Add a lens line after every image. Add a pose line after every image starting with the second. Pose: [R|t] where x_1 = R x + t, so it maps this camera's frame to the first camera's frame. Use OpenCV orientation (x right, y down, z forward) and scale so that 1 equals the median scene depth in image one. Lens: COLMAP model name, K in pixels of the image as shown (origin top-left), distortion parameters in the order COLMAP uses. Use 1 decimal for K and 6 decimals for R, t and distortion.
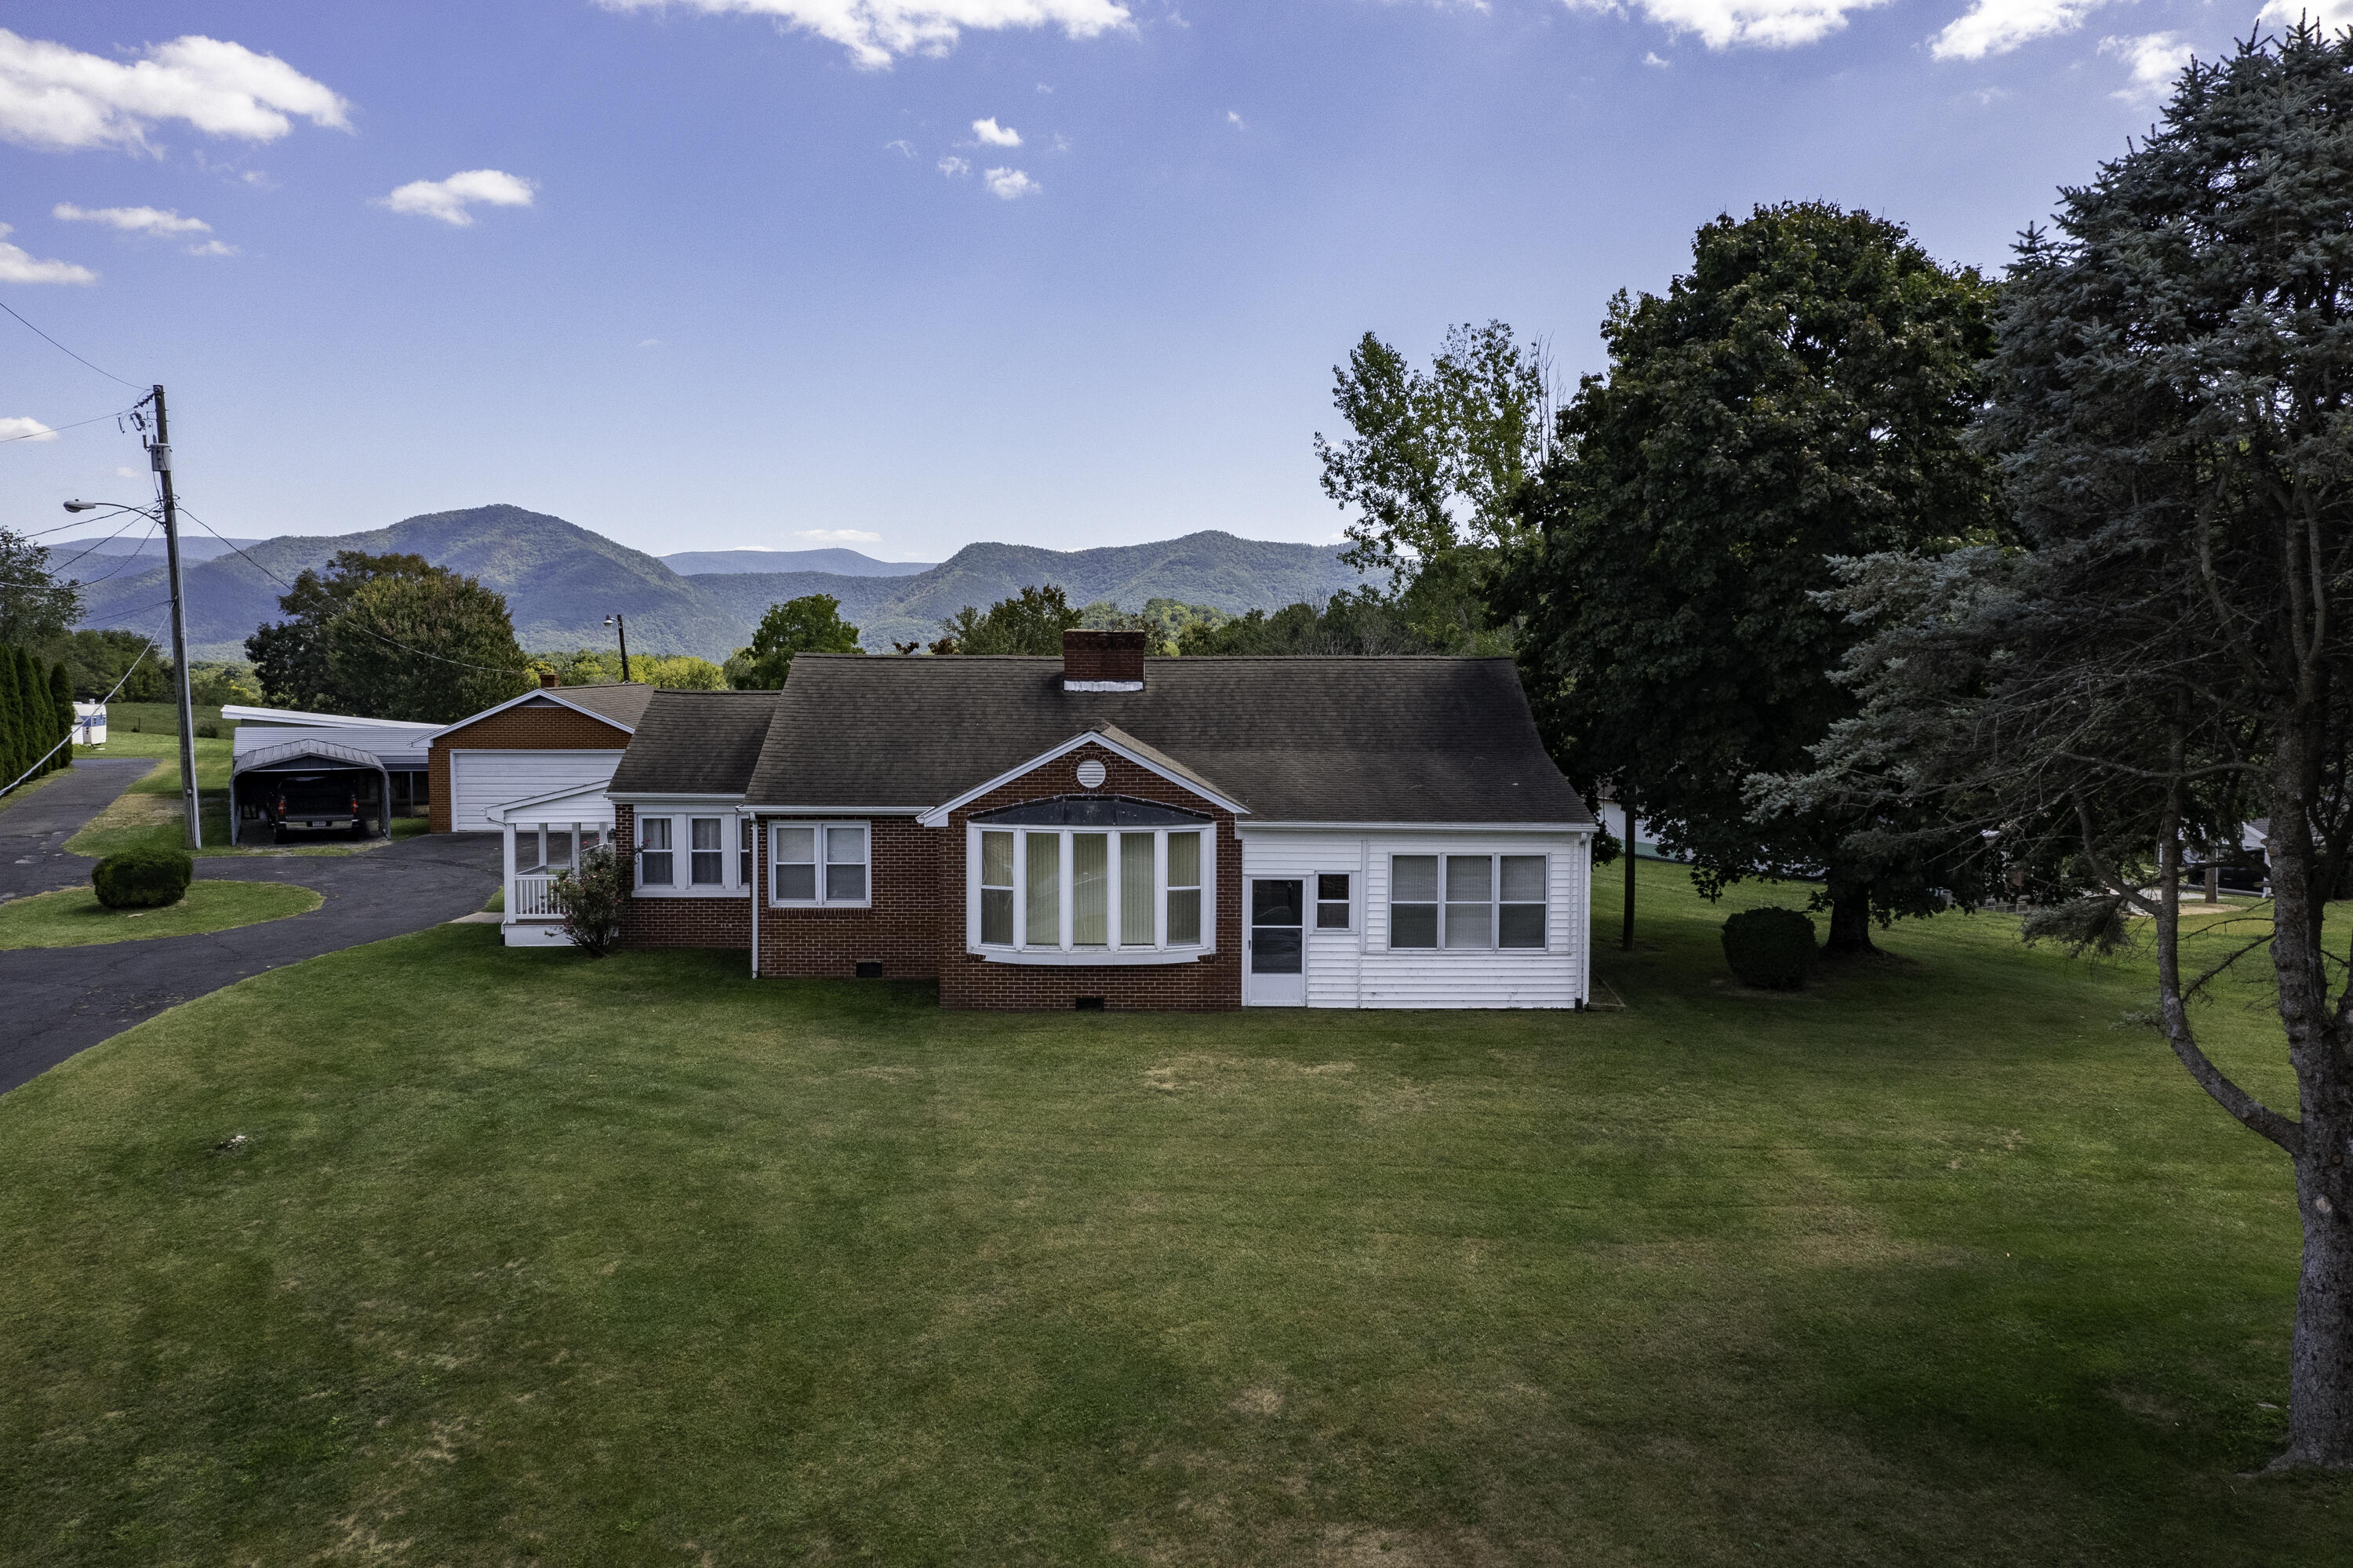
lens RADIAL K [[1868.5, 0, 1172.5], [0, 1868.5, 769.3], [0, 0, 1]] dist [-0.011798, 0.060815]
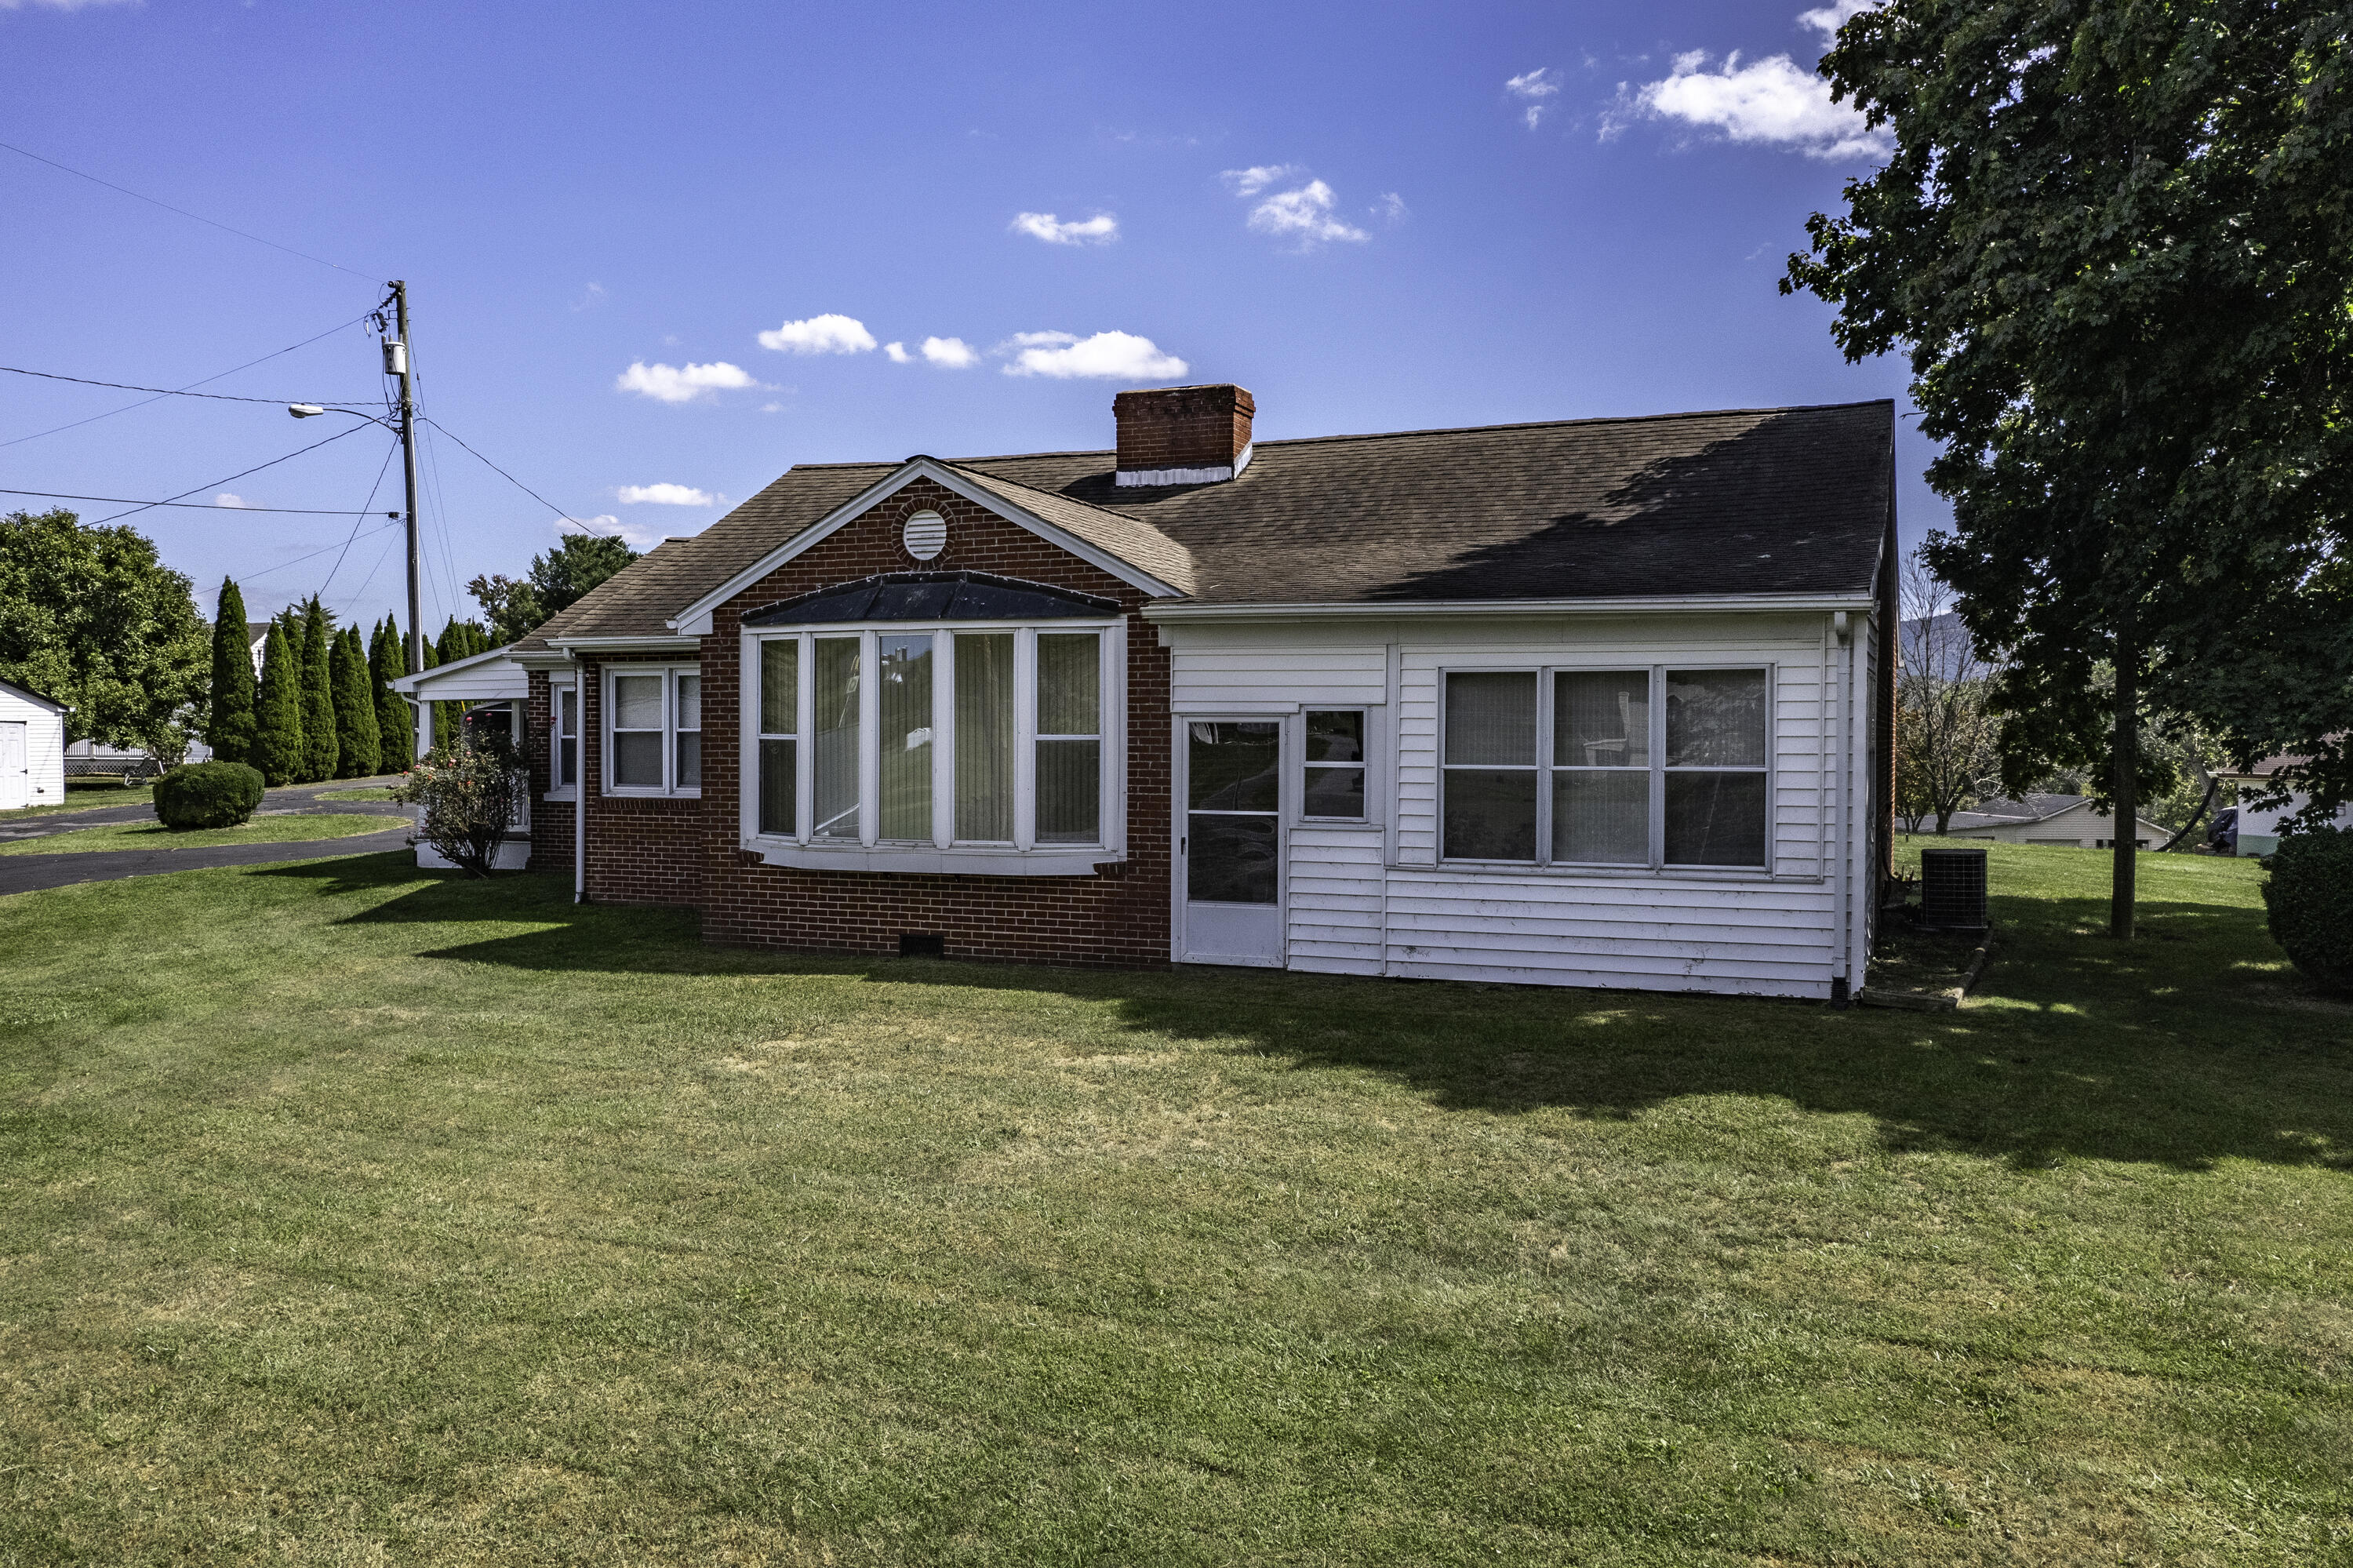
lens RADIAL K [[1868.5, 0, 1172.5], [0, 1868.5, 769.3], [0, 0, 1]] dist [-0.011798, 0.060815]
pose [[0.924292, 0.006579, -0.381629, 0.242429], [-0.023972, 0.998878, -0.040839, 0.094611], [0.380932, 0.046895, 0.923413, 0.511992]]
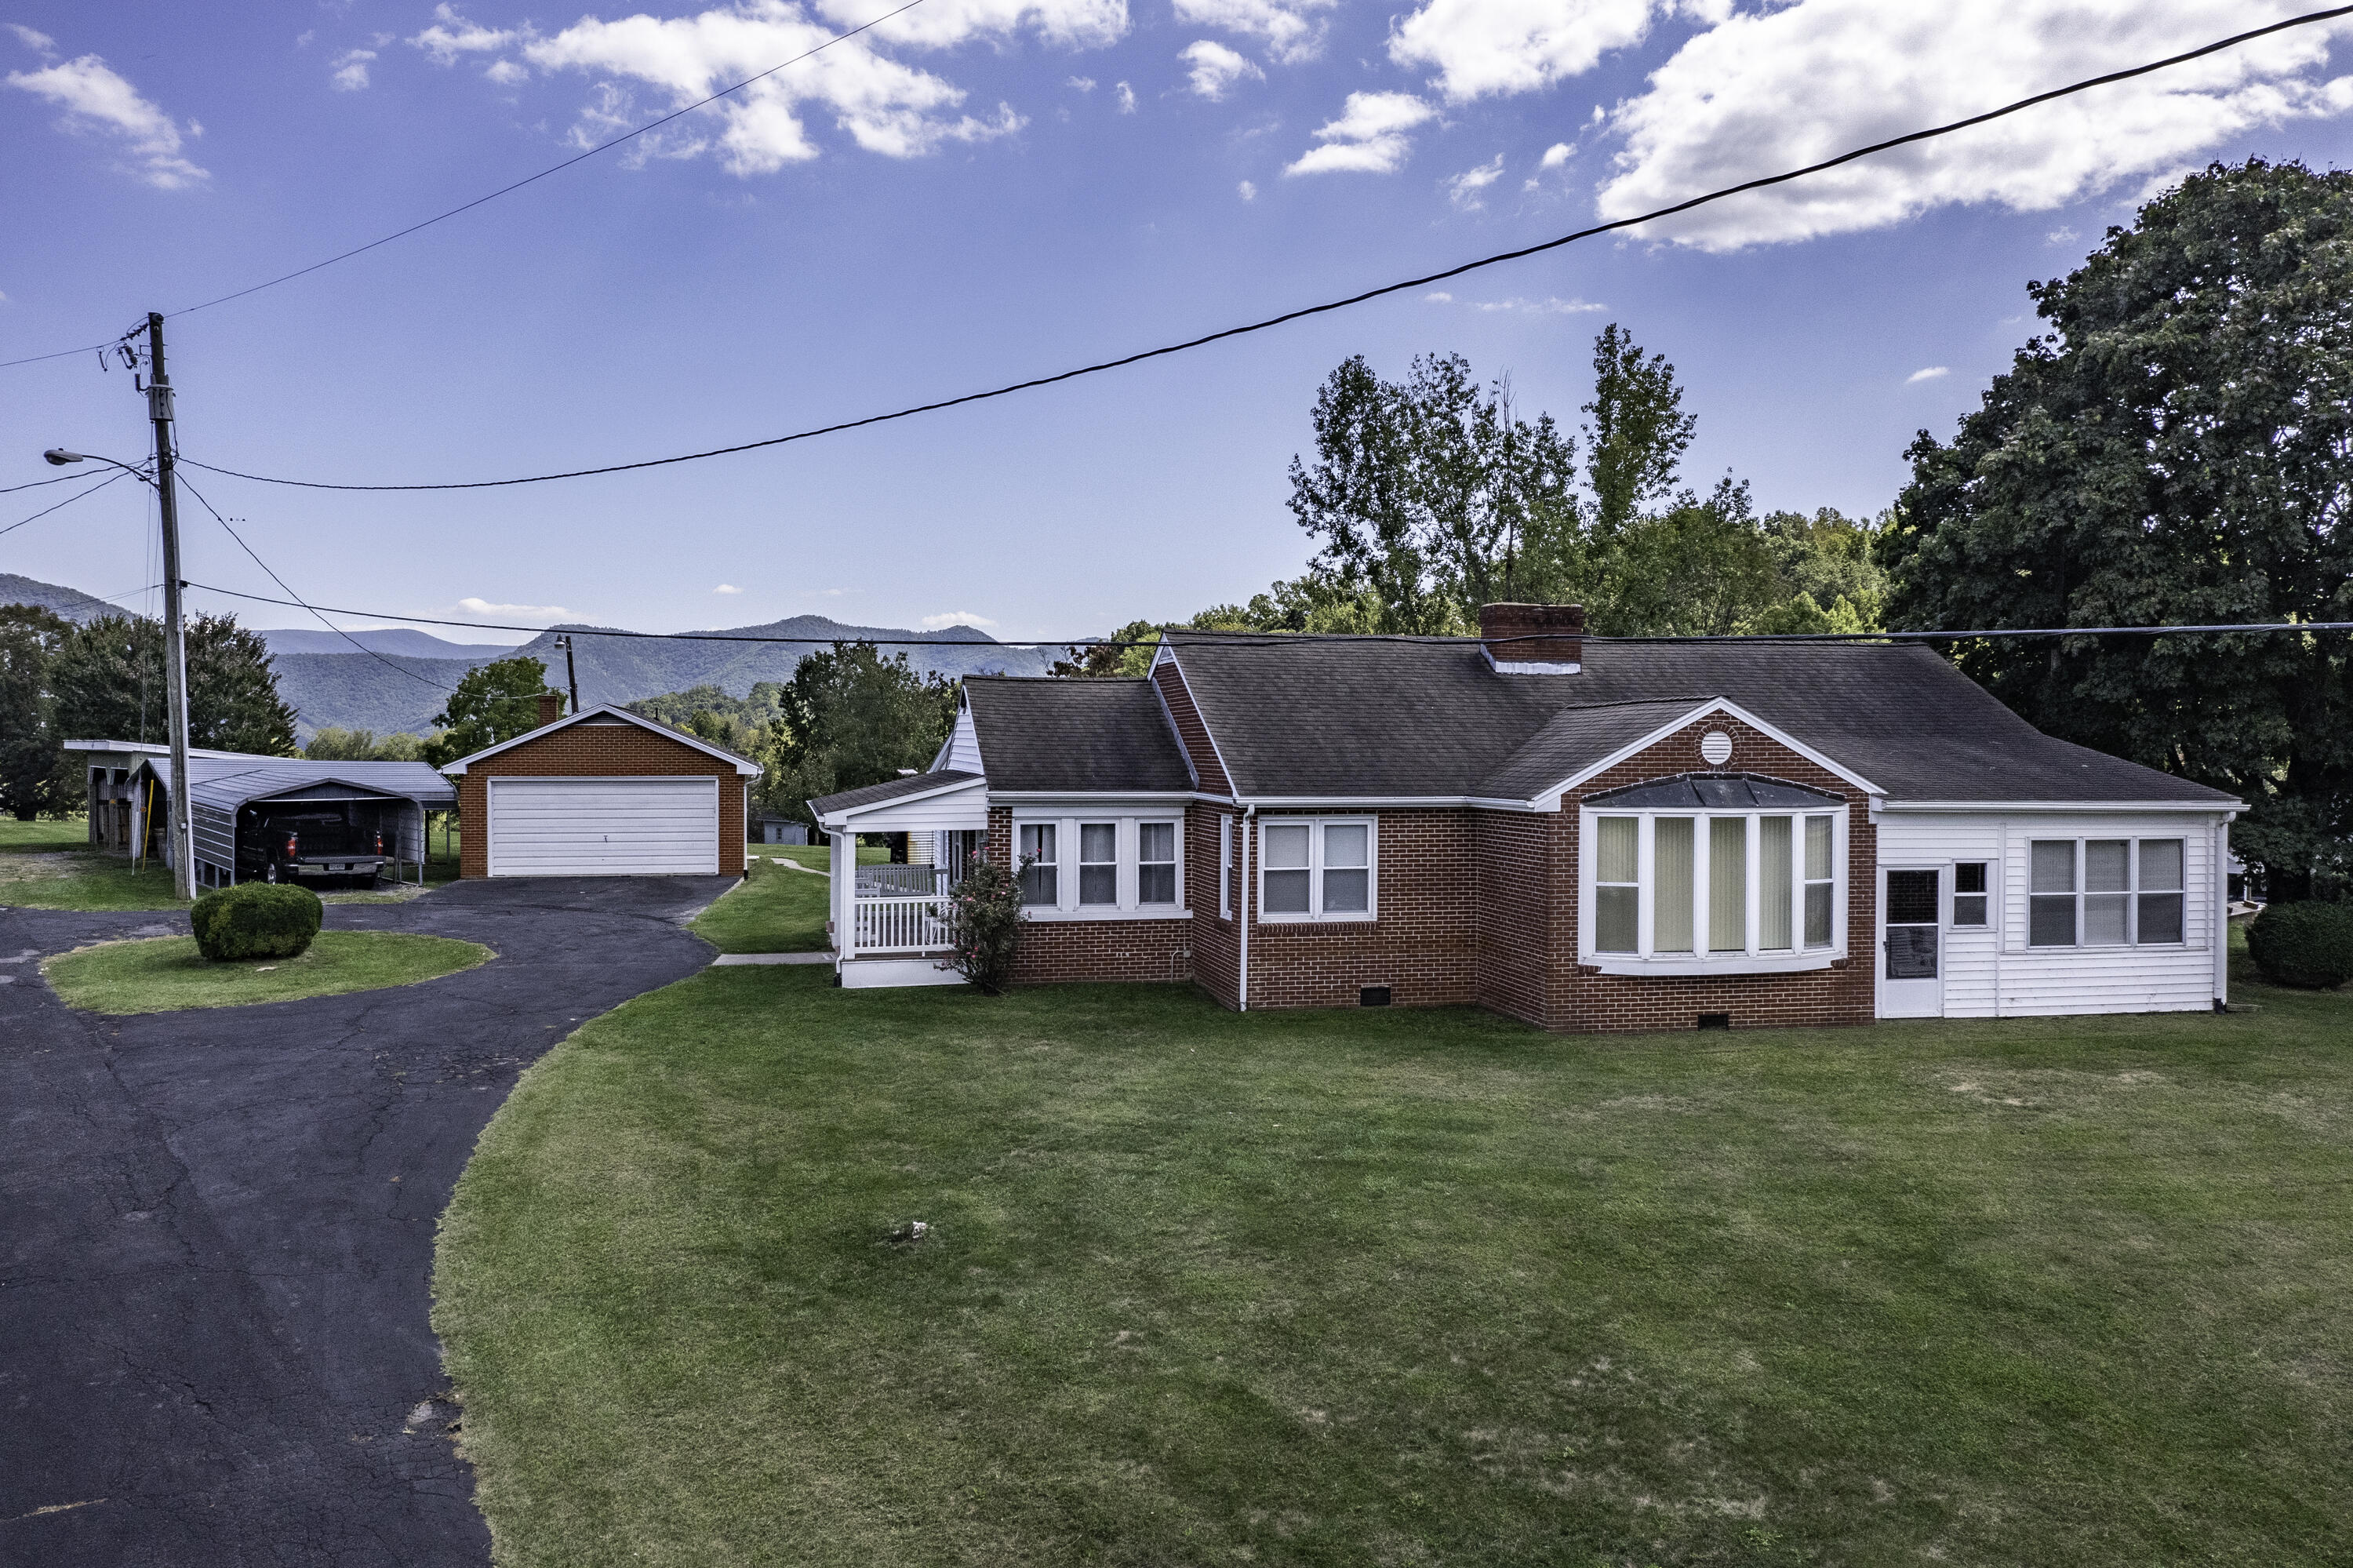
lens RADIAL K [[1861.7, 0, 1171.6], [0, 1861.7, 772.8], [0, 0, 1]] dist [-0.023863, 0.085366]
pose [[0.976564, -0.003116, 0.215204, -0.467496], [0.012754, 0.998976, -0.043412, 0.047273], [-0.214849, 0.045139, 0.975604, 0.232960]]
